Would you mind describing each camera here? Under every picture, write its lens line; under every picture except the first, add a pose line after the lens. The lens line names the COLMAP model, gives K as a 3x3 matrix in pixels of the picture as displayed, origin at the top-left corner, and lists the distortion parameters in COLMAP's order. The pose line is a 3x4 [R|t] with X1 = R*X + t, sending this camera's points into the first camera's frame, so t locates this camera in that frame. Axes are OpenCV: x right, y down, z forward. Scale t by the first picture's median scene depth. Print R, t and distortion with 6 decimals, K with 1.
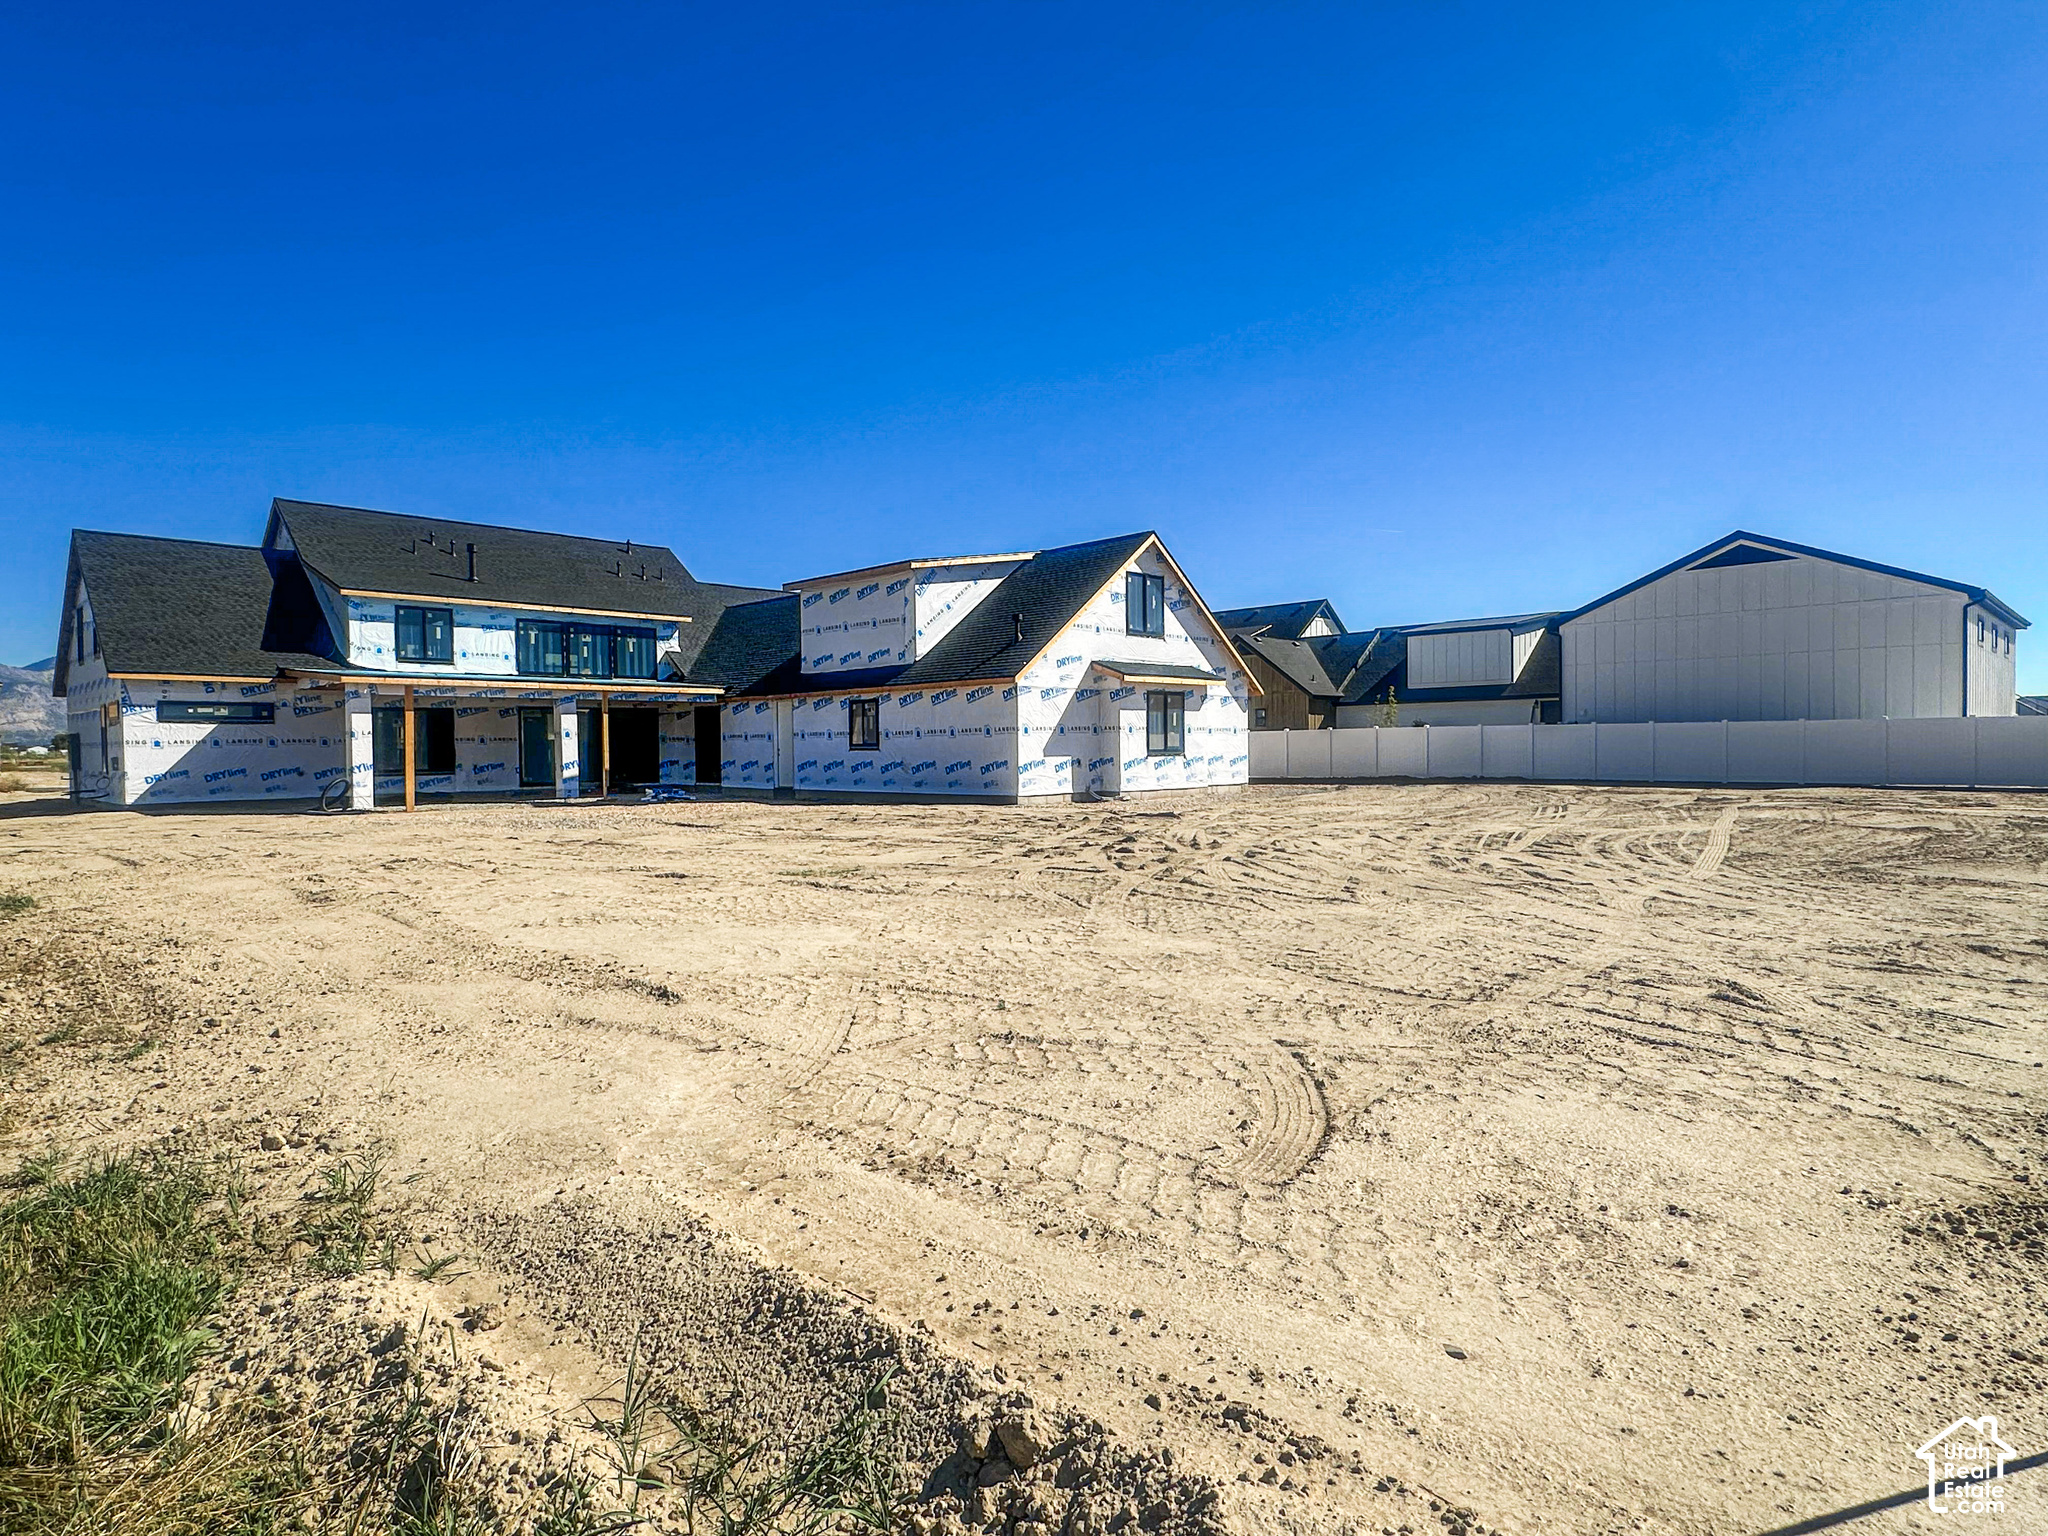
lens RADIAL K [[1129.2, 0, 1024.0], [0, 1129.2, 768.0], [0, 0, 1]] dist [-0.002373, -0.000530]
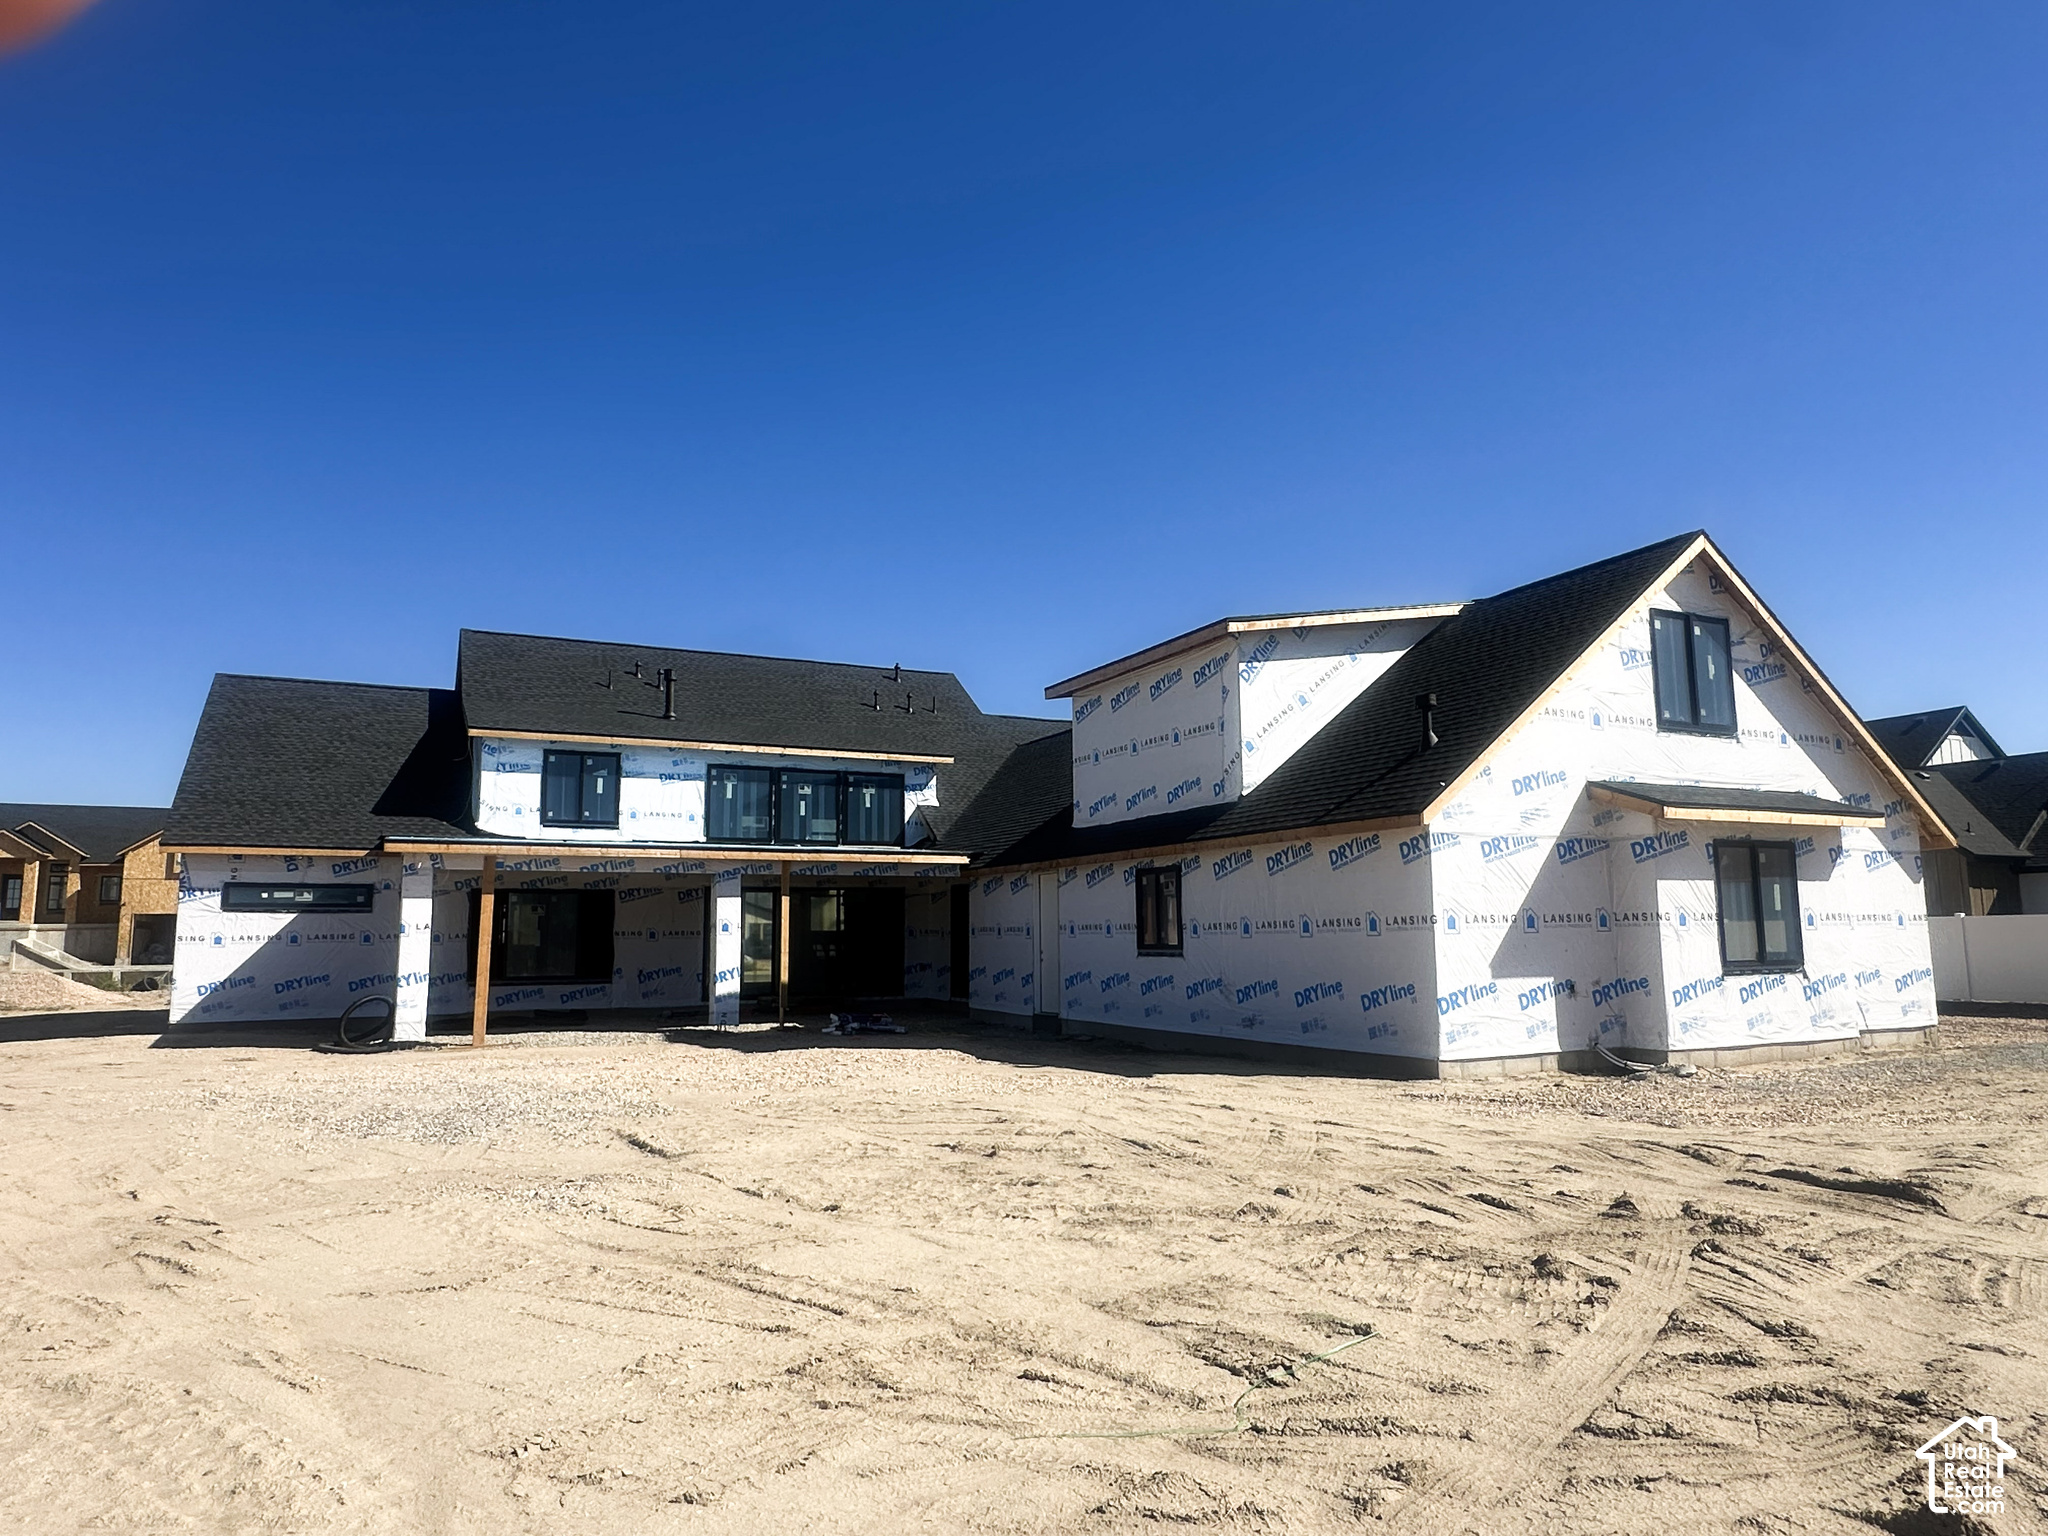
lens RADIAL K [[1262.5, 0, 1024.0], [0, 1262.5, 768.0], [0, 0, 1]] dist [-0.006233, -0.001738]
pose [[0.941182, -0.041826, -0.335301, 0.011707], [-0.008084, 0.989238, -0.146089, -0.016065], [0.337803, 0.140207, 0.930715, 0.368909]]
